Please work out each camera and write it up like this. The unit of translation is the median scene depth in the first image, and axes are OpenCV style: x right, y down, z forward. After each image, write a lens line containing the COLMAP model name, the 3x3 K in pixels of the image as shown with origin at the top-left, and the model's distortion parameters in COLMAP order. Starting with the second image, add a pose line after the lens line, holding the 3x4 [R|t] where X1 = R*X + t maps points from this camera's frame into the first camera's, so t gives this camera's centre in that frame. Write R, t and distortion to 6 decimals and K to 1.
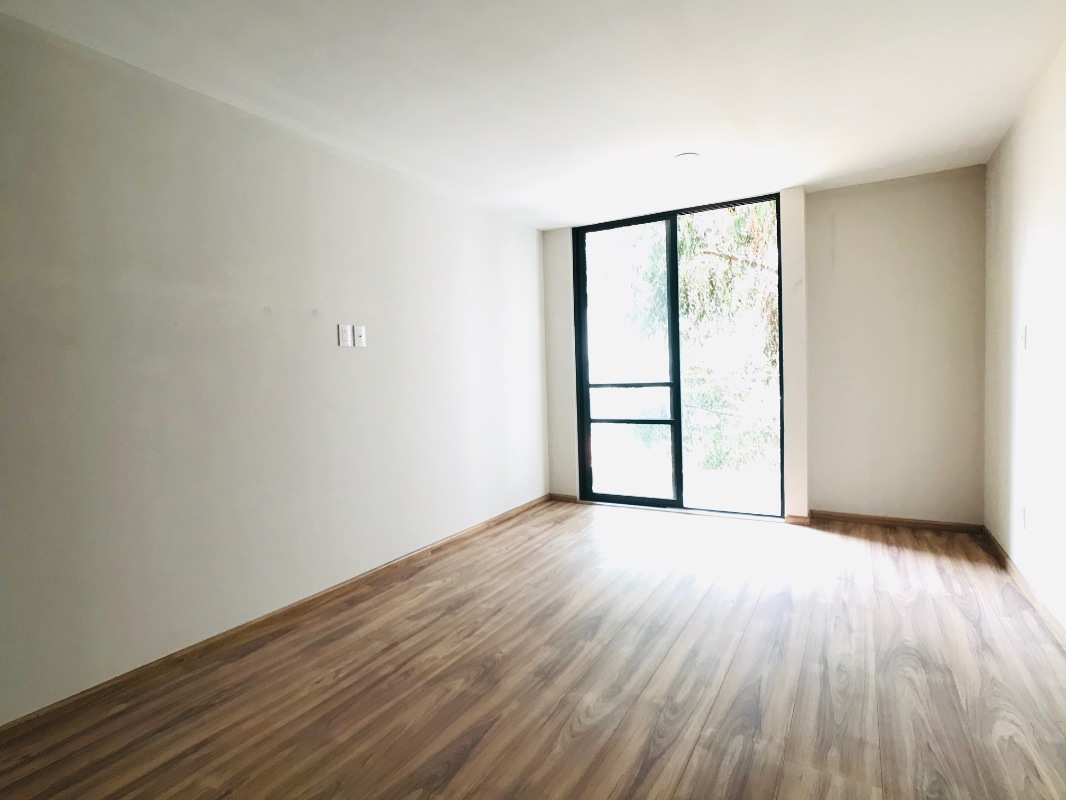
lens RADIAL K [[570.1, 0, 533.8], [0, 570.1, 403.3], [0, 0, 1]] dist [-0.004727, 0.000953]
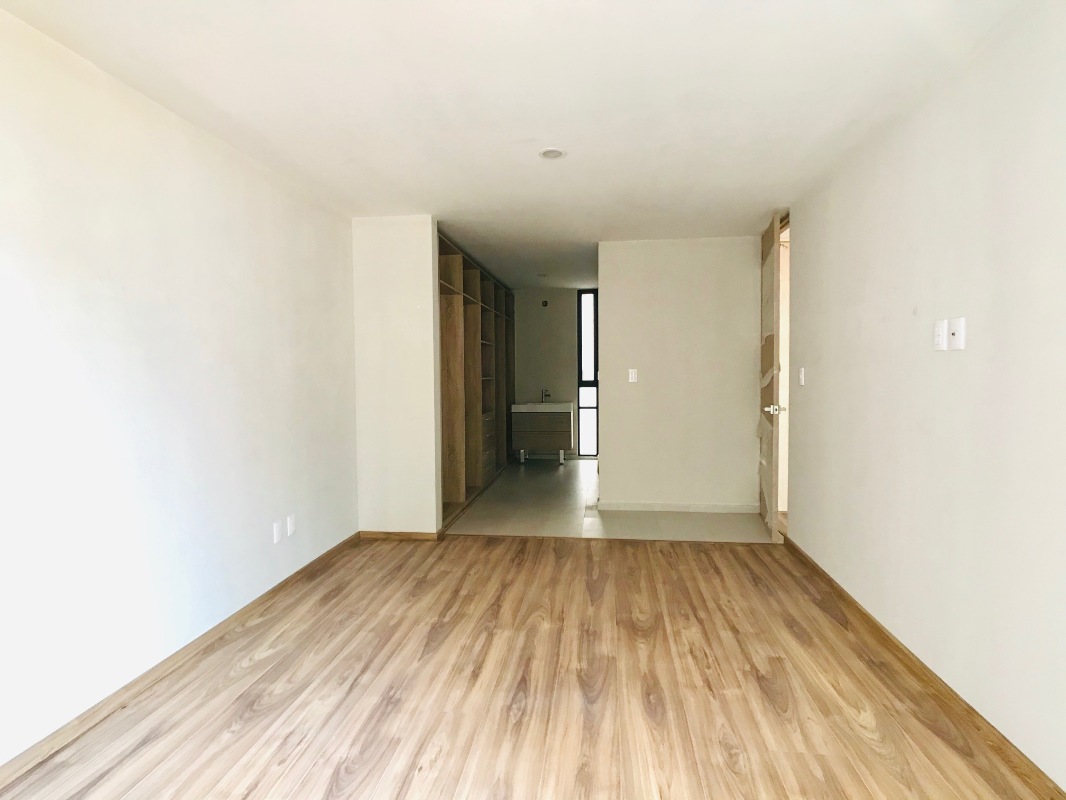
lens RADIAL K [[570.1, 0, 530.8], [0, 570.1, 395.9], [0, 0, 1]] dist [-0.004727, 0.000953]
pose [[-0.924116, 0.052854, -0.378440, 0.521093], [0.012678, 0.994083, 0.107876, -0.158794], [0.381902, 0.094892, -0.919318, 1.829727]]
